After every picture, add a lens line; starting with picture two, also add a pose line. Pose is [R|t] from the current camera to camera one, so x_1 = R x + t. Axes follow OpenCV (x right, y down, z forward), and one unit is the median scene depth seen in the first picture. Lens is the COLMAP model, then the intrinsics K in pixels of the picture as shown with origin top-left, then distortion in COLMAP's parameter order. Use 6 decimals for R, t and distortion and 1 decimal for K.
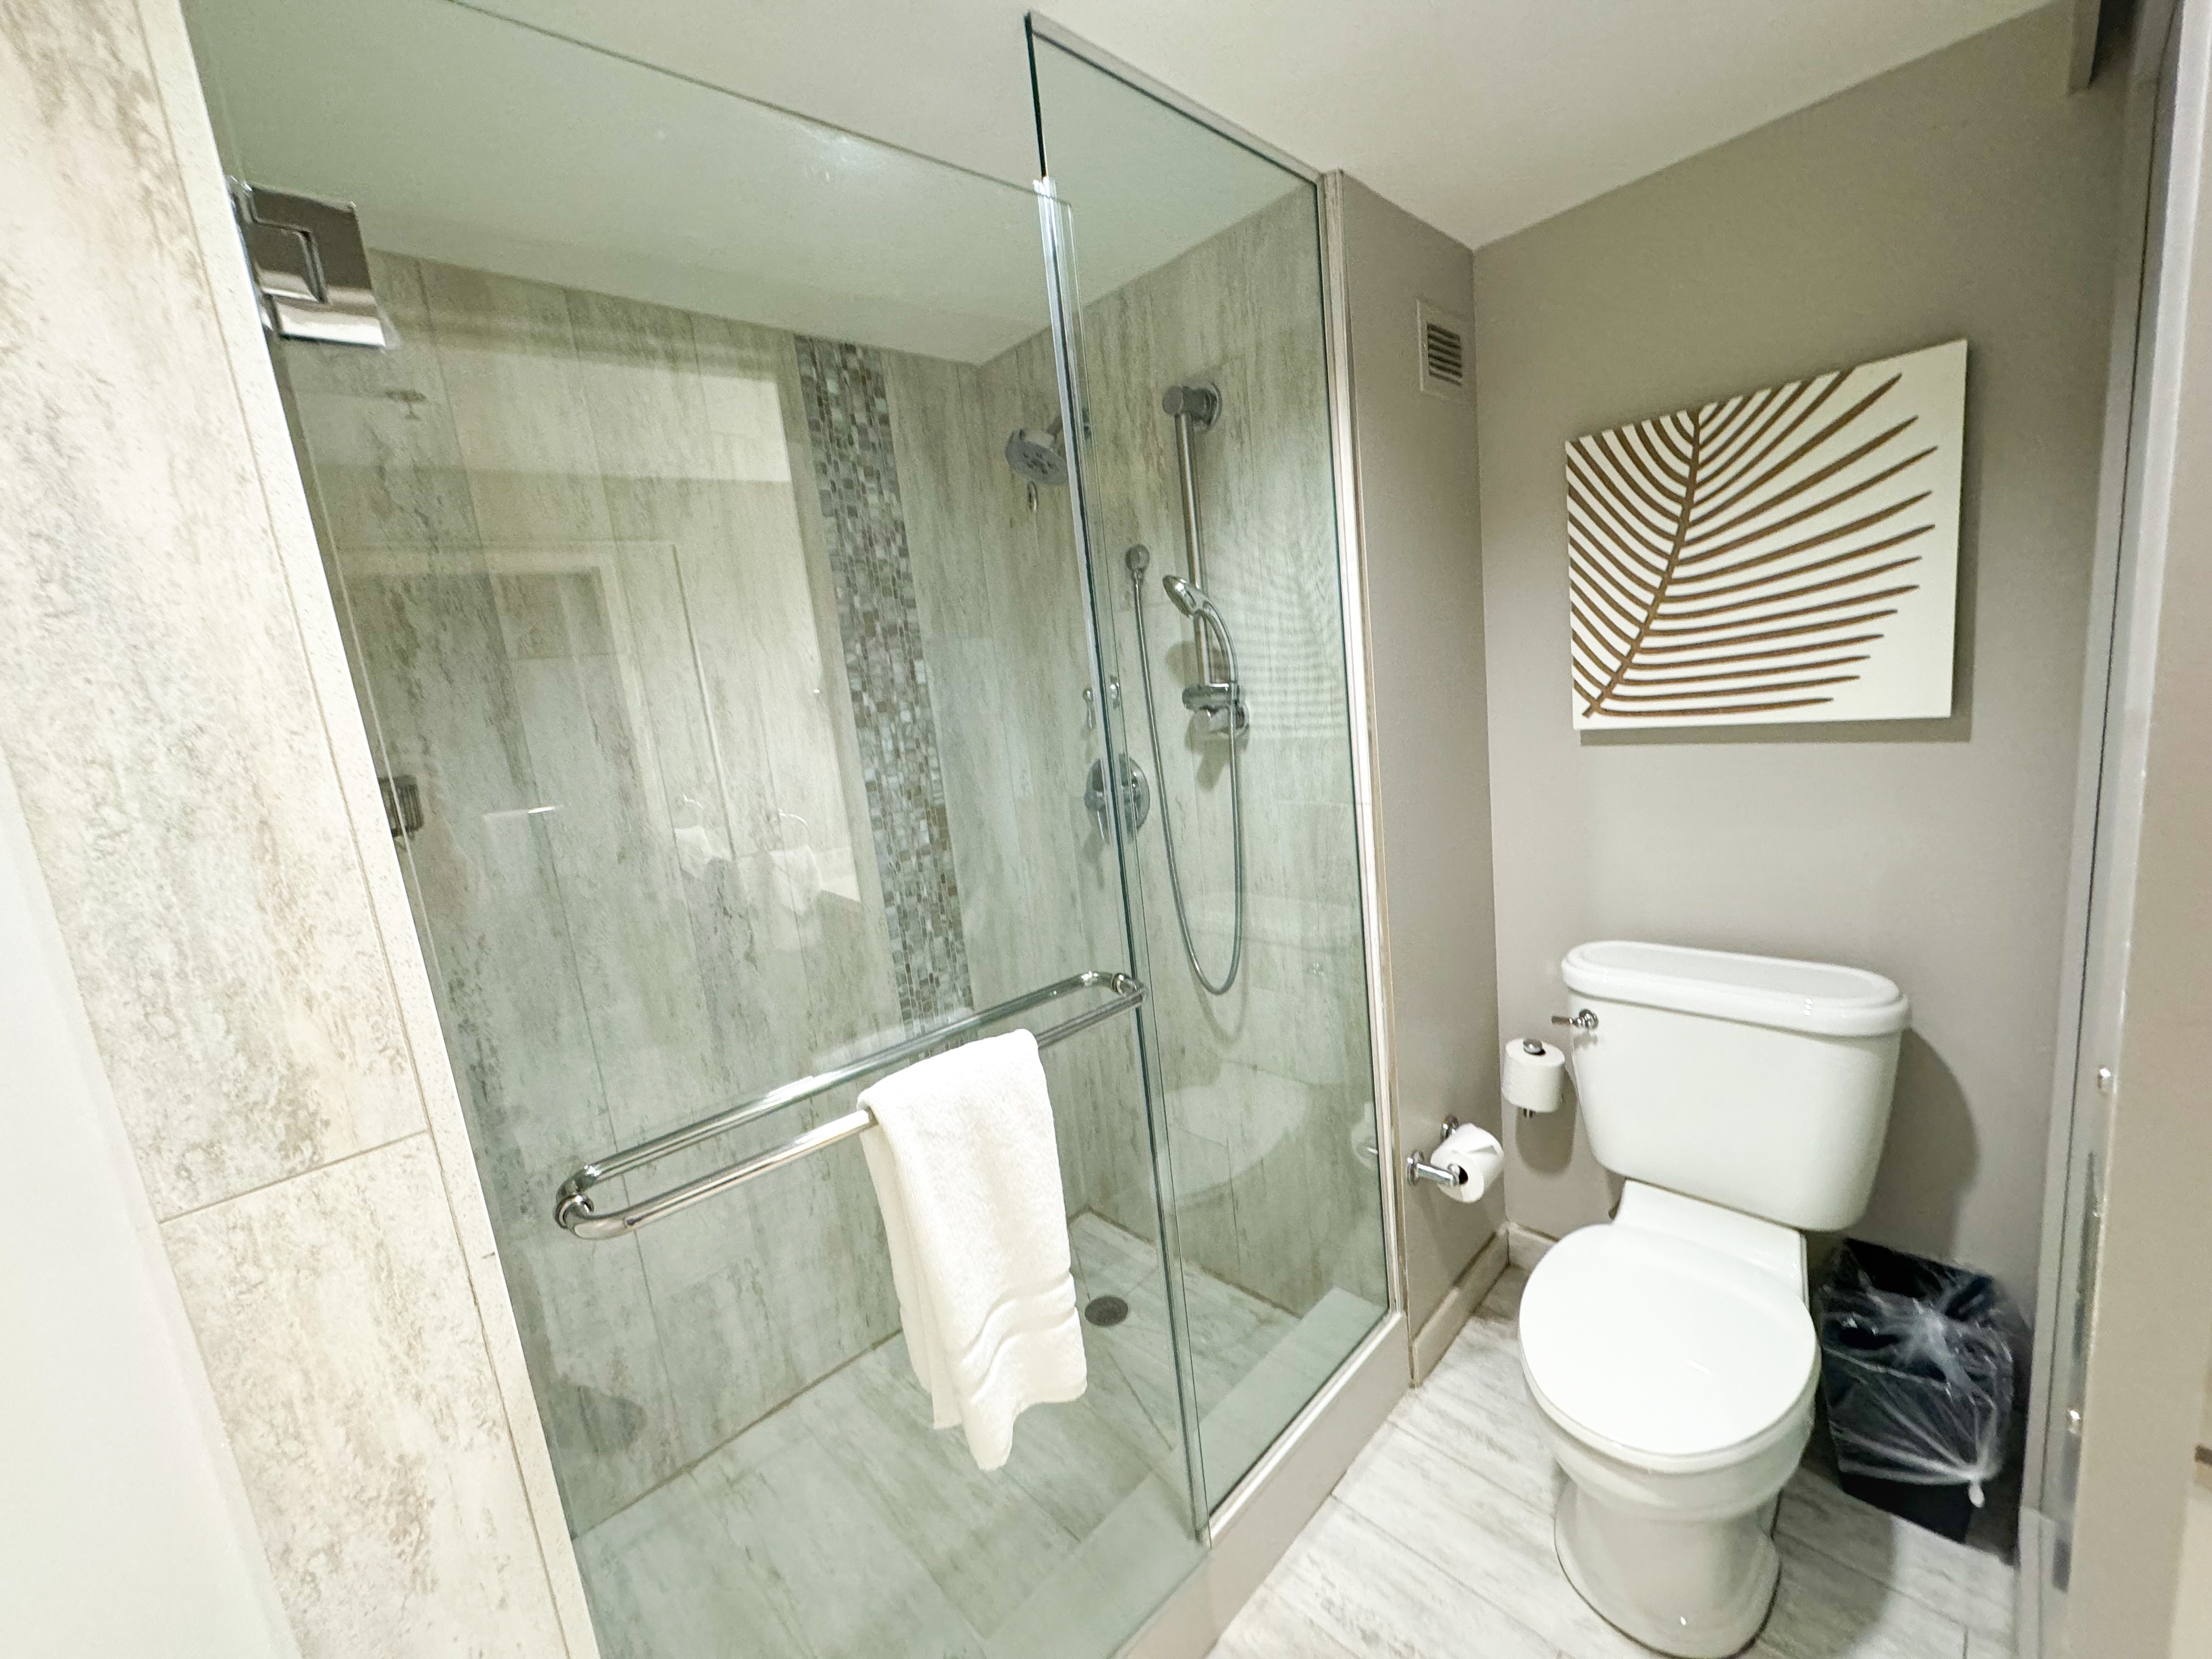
lens RADIAL K [[878.5, 0, 1105.4], [0, 878.5, 830.6], [0, 0, 1]] dist [-0.004151, 0.000449]
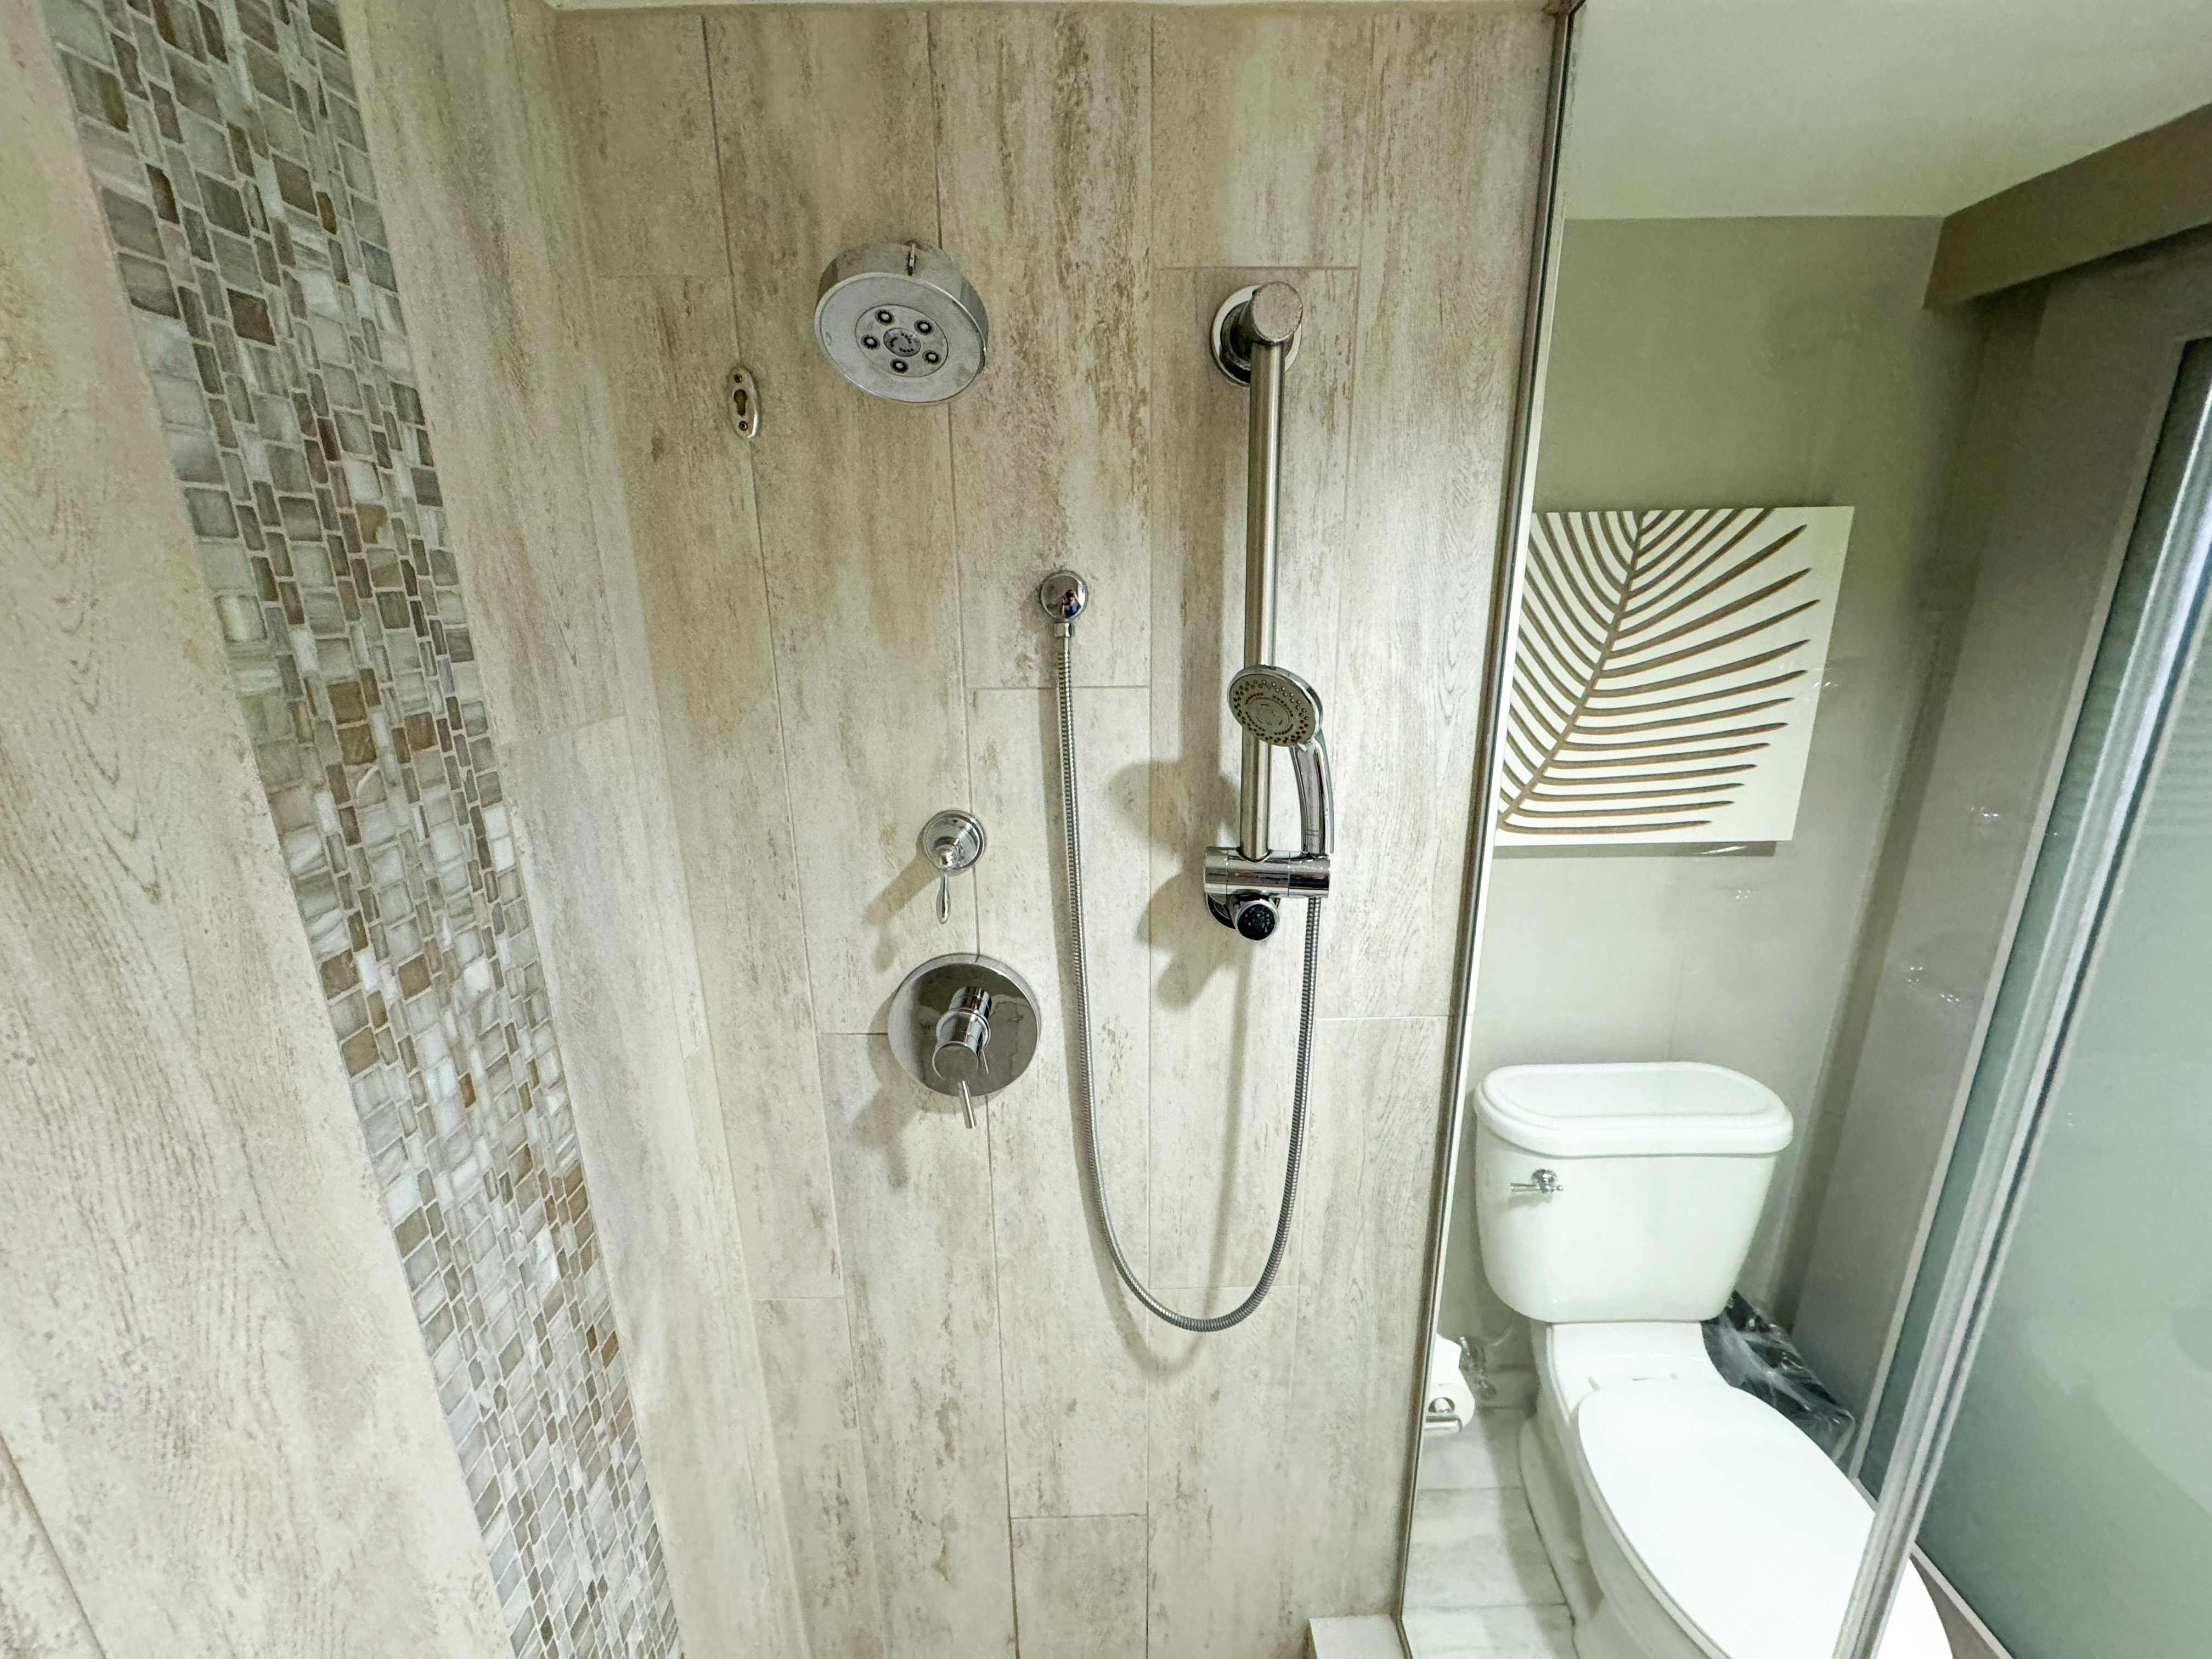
lens RADIAL K [[878.5, 0, 1106.5], [0, 878.5, 827.8], [0, 0, 1]] dist [-0.004151, 0.000449]
pose [[0.685145, -0.102055, 0.721222, -0.313051], [0.066294, 0.994764, 0.077785, -0.206738], [-0.725384, -0.005481, 0.688323, 0.611310]]
